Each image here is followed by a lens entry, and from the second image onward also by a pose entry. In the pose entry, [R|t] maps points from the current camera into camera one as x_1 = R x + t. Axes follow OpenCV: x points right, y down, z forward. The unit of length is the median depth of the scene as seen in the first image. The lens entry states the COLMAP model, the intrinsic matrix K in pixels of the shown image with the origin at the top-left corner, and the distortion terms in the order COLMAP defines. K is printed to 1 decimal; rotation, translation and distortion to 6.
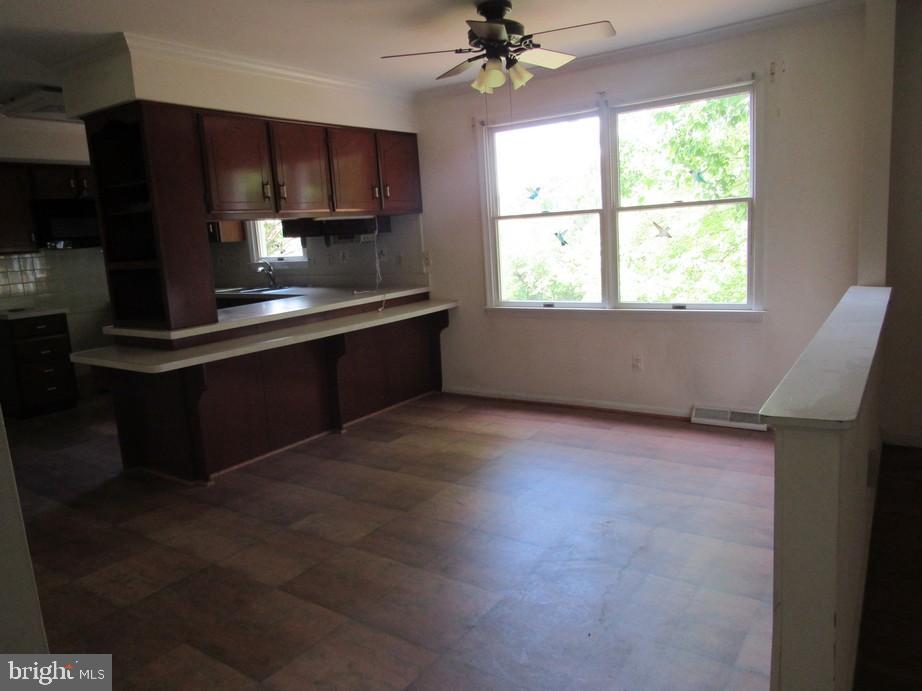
lens RADIAL K [[653.6, 0, 470.5], [0, 653.6, 342.4], [0, 0, 1]] dist [-0.018096, -0.016137]
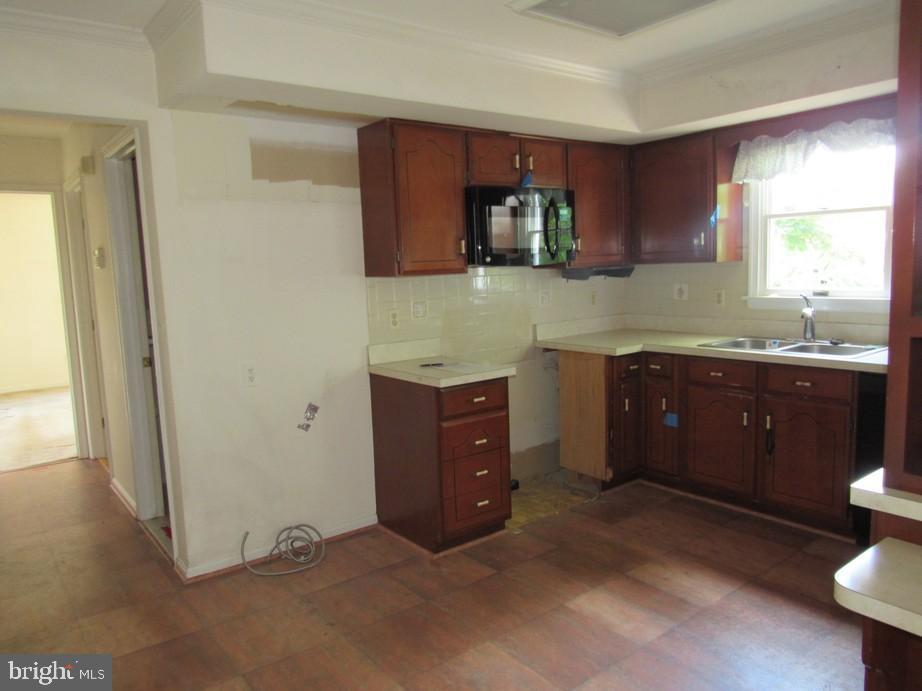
lens RADIAL K [[653.6, 0, 459.6], [0, 653.6, 346.3], [0, 0, 1]] dist [-0.018096, -0.016137]
pose [[0.947255, 0.060791, -0.314662, -0.587494], [-0.067767, 0.997638, -0.011267, -0.074398], [0.313234, 0.031996, 0.949137, 0.498961]]
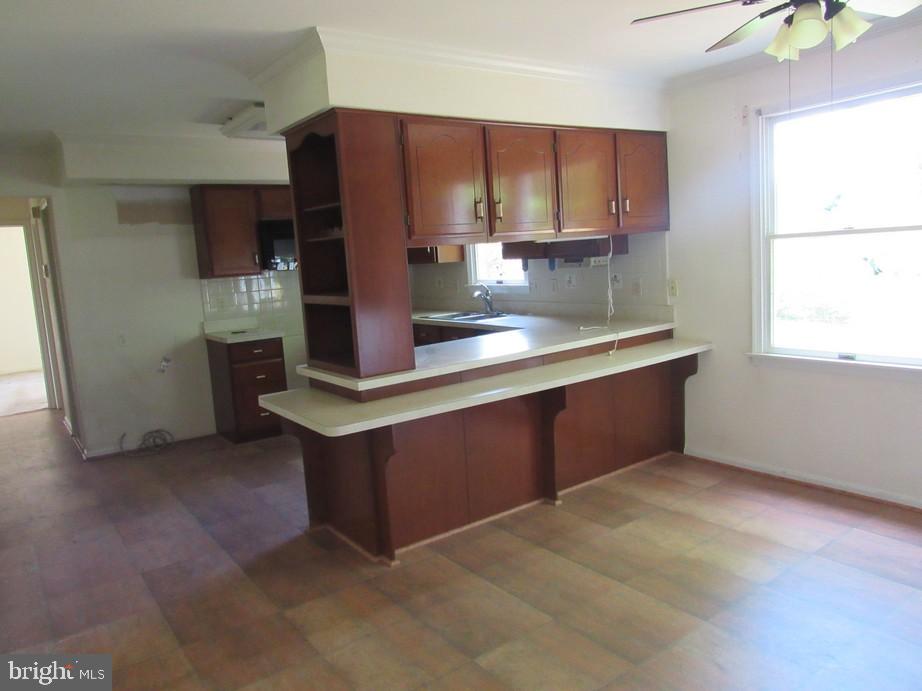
lens RADIAL K [[653.6, 0, 463.5], [0, 653.6, 342.9], [0, 0, 1]] dist [-0.018096, -0.016137]
pose [[0.938227, 0.044437, -0.343156, -0.036666], [-0.048417, 0.998823, -0.003035, -0.055683], [0.342617, 0.019462, 0.939273, 0.201259]]
